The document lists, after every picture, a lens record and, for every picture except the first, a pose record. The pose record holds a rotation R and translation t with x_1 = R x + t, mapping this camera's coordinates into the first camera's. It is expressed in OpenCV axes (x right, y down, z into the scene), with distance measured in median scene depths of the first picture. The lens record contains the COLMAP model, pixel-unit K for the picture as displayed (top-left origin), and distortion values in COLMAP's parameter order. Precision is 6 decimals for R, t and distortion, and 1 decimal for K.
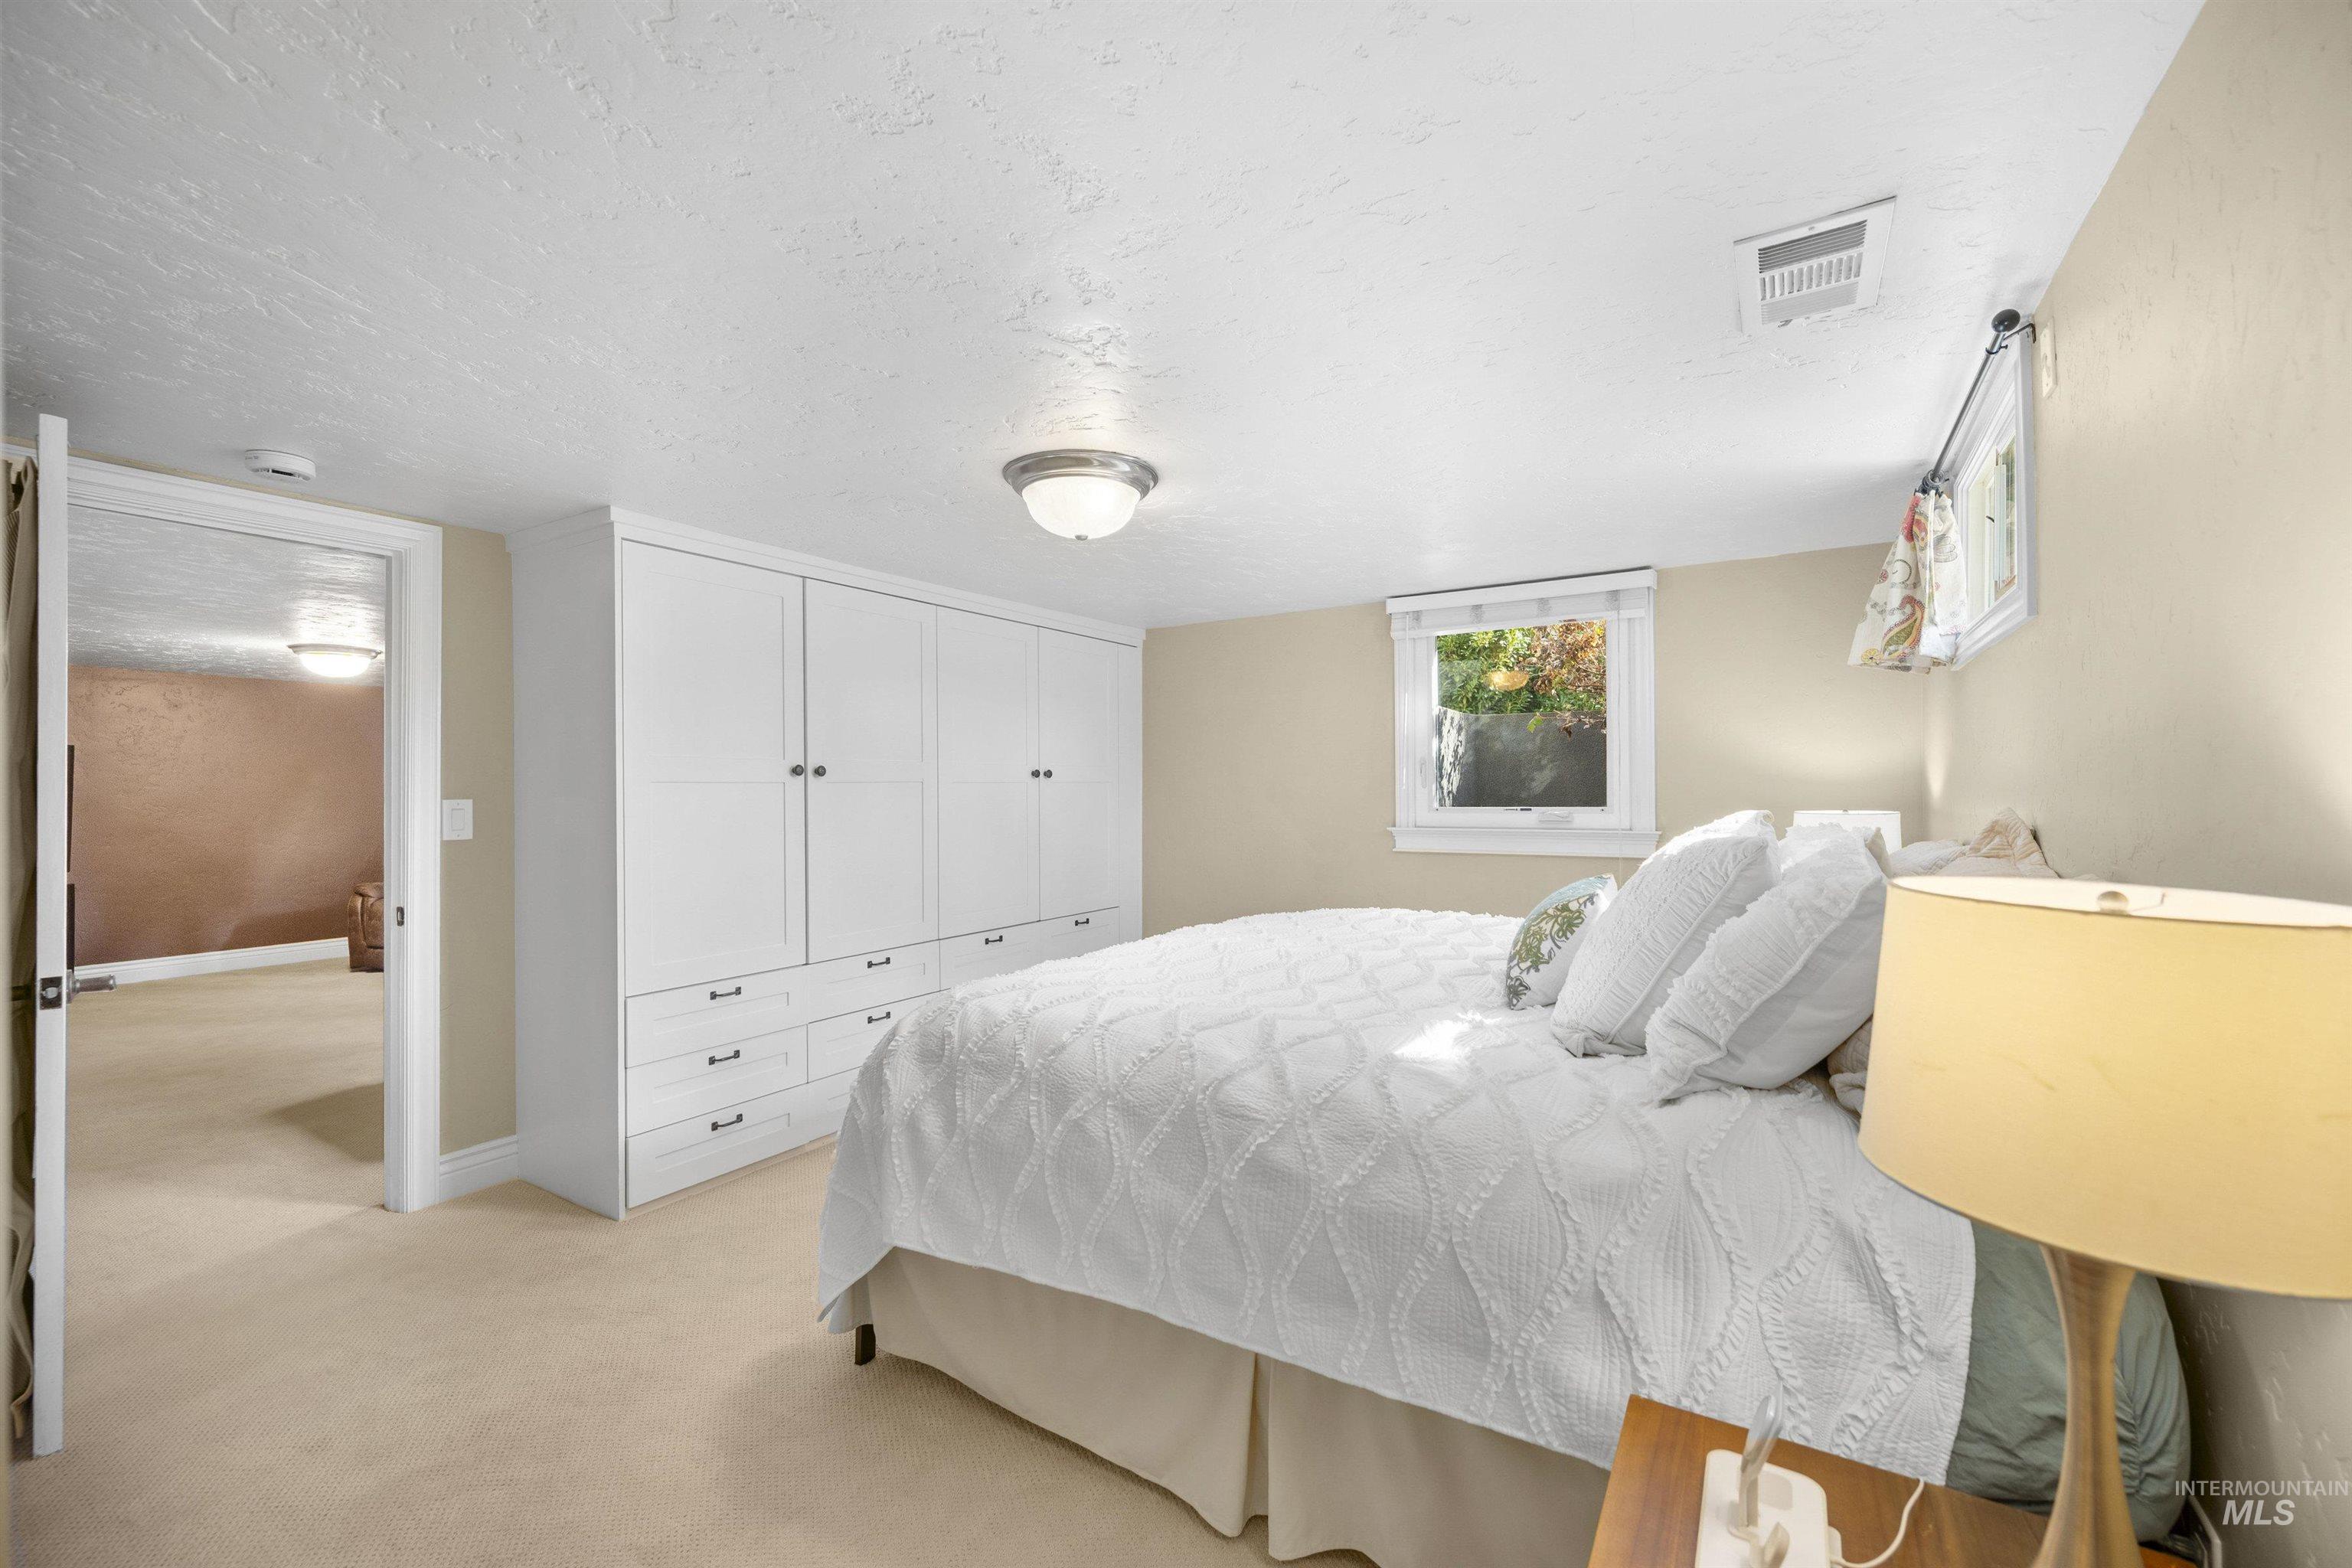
lens RADIAL K [[935.0, 0, 1185.3], [0, 935.0, 780.8], [0, 0, 1]] dist [-0.000369, -0.000205]
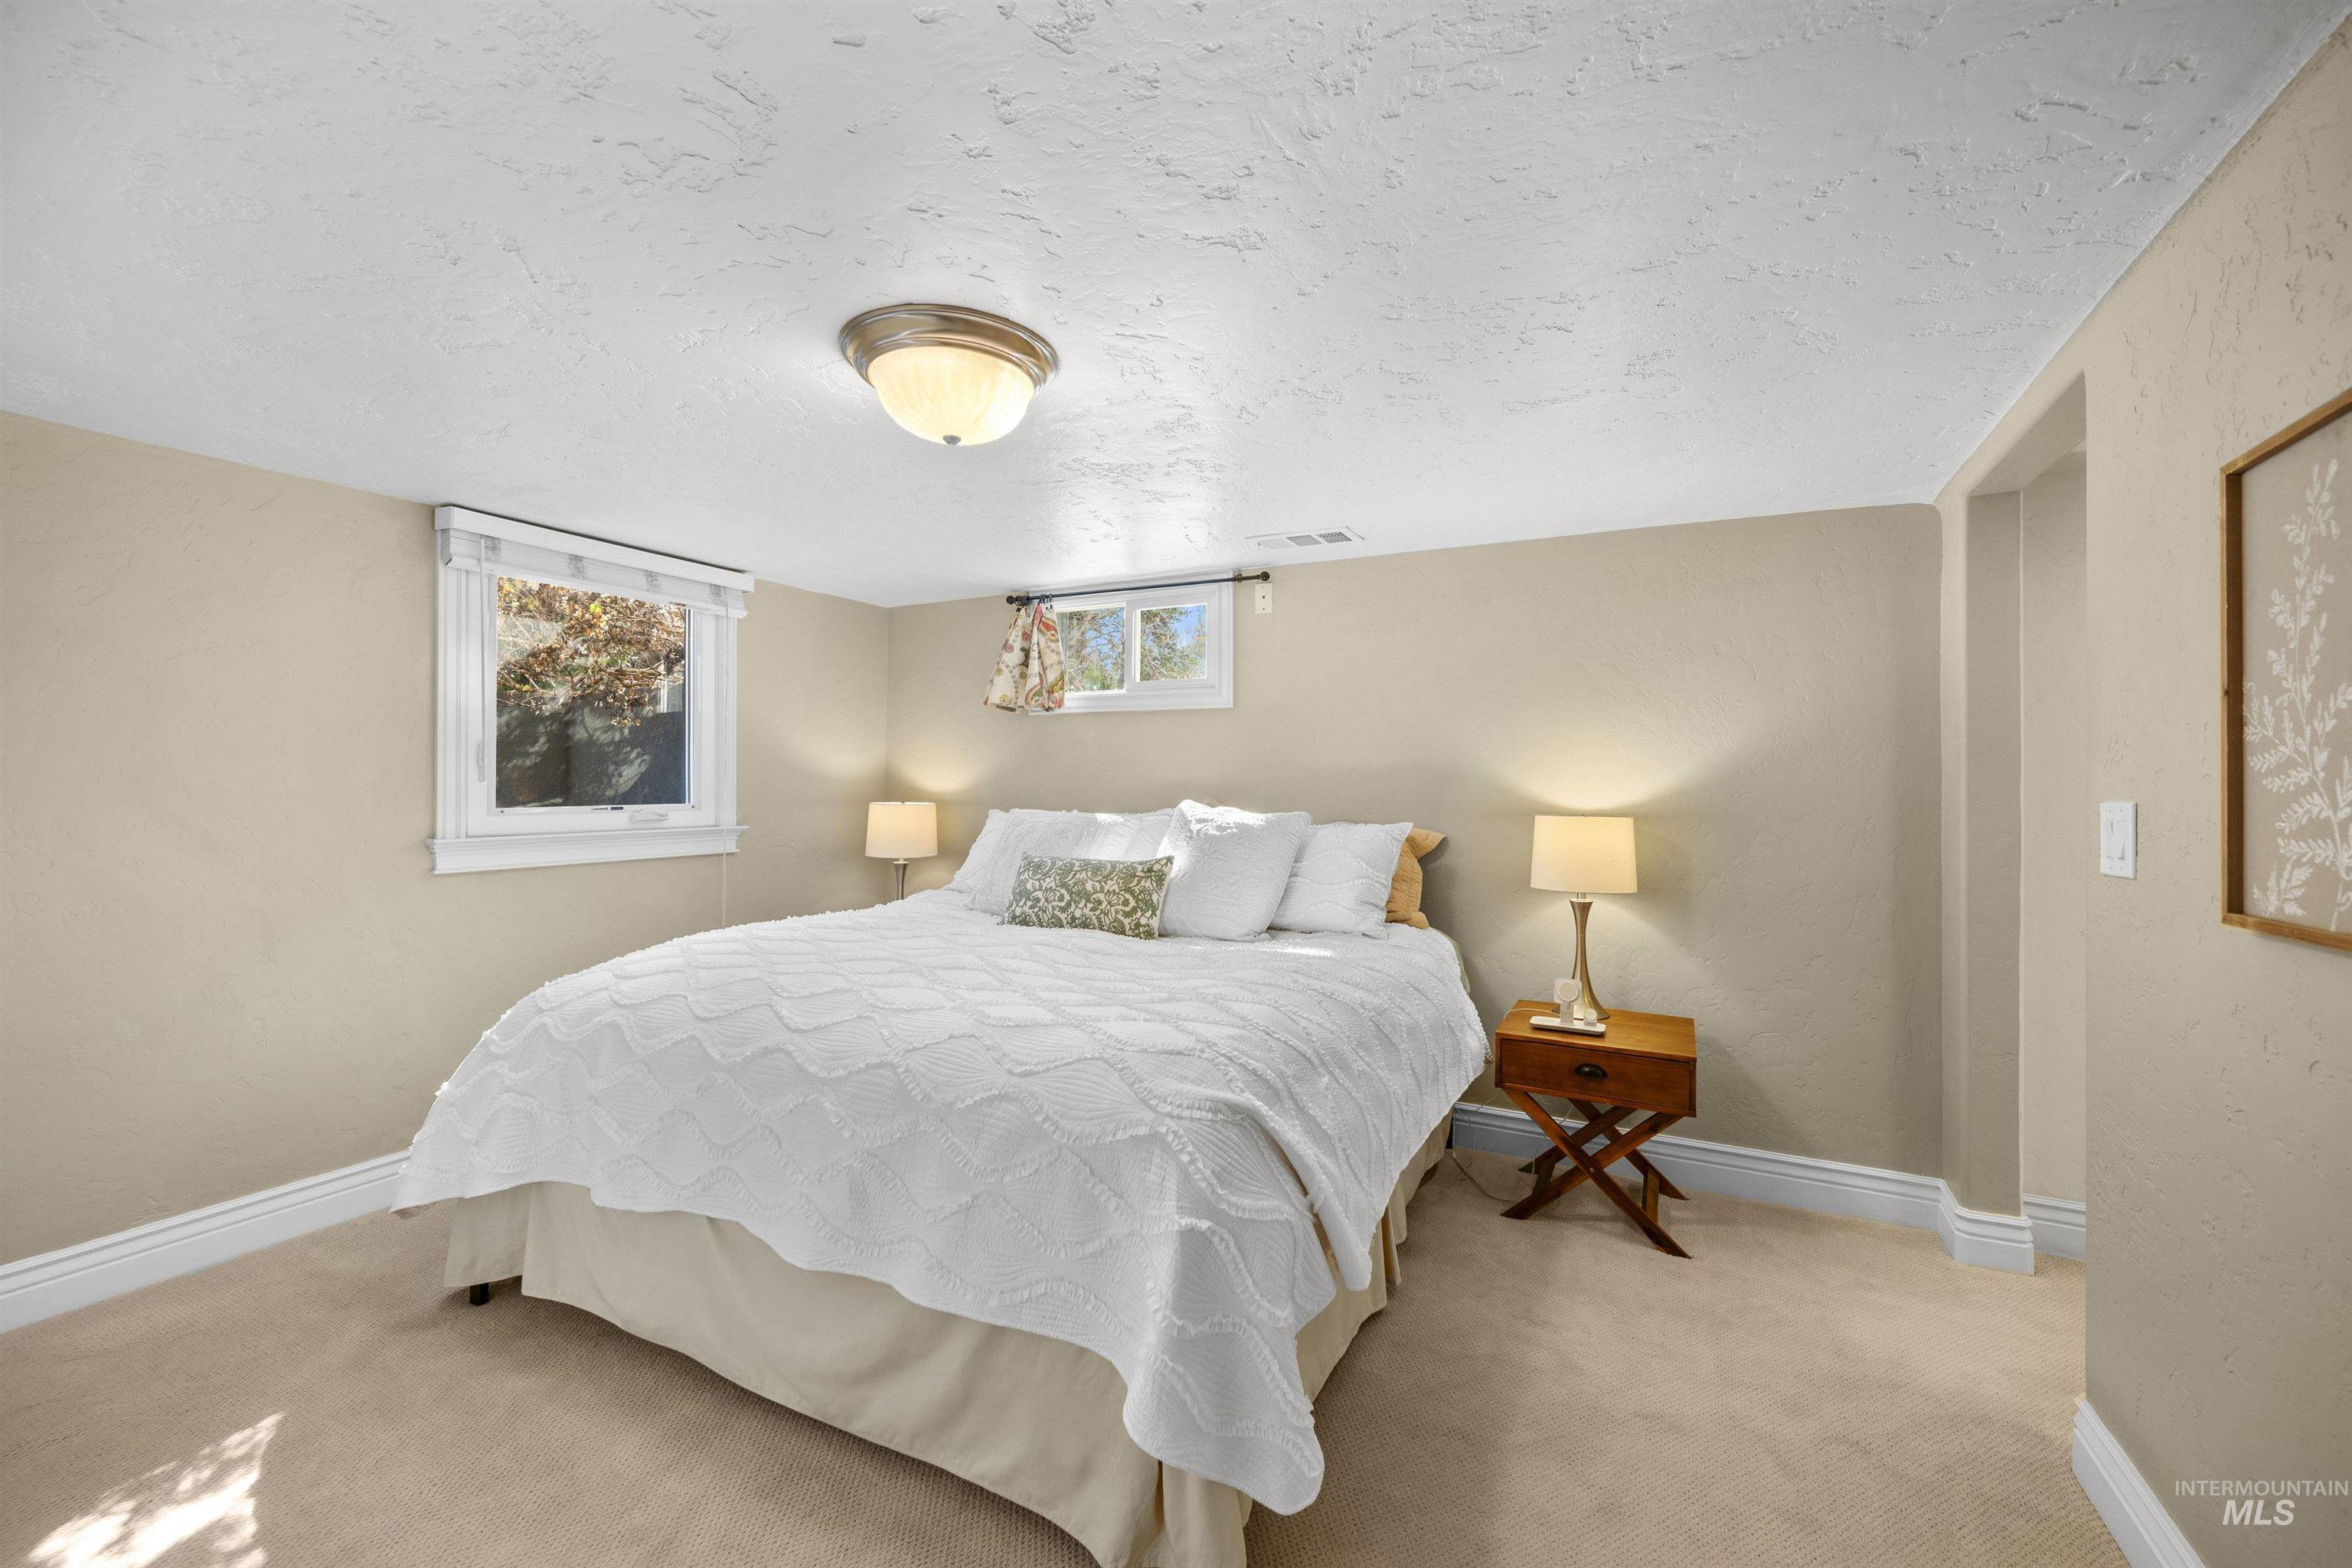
lens RADIAL K [[935.0, 0, 1170.7], [0, 935.0, 787.3], [0, 0, 1]] dist [-0.000369, -0.000205]
pose [[-0.077498, -0.002012, 0.996990, -0.535739], [-0.009561, 0.999953, 0.001275, 0.004843], [-0.996947, -0.009434, -0.077514, 0.558712]]
